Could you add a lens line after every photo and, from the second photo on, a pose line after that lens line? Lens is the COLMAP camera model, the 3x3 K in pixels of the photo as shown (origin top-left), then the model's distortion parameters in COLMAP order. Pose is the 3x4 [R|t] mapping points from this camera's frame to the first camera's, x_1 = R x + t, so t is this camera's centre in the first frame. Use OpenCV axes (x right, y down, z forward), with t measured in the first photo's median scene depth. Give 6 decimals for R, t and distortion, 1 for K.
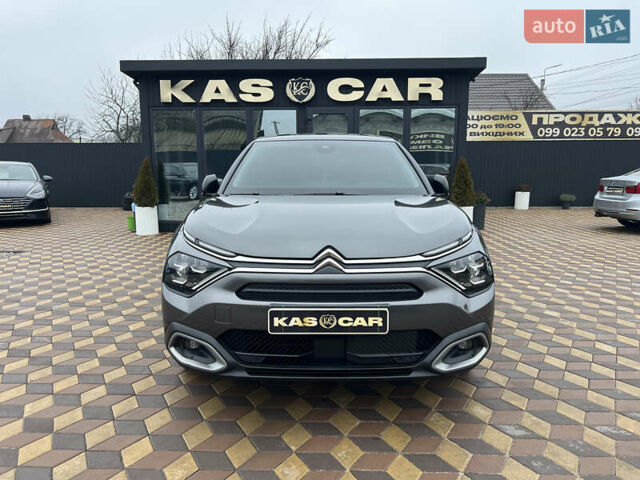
lens RADIAL K [[477.2, 0, 320.0], [0, 477.2, 240.0], [0, 0, 1]] dist [0.004263, -0.025415]
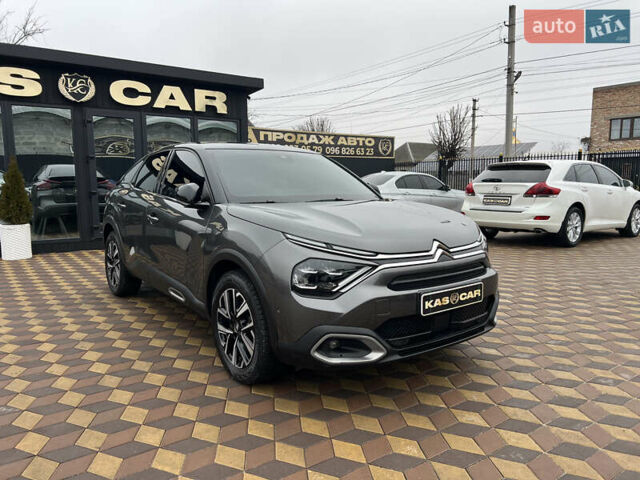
lens RADIAL K [[477.2, 0, 320.0], [0, 477.2, 240.0], [0, 0, 1]] dist [0.004263, -0.025415]
pose [[0.794577, -0.067517, 0.603398, -0.235271], [0.080301, 0.996754, 0.005788, -0.004403], [-0.601830, 0.043855, 0.797419, 0.046432]]
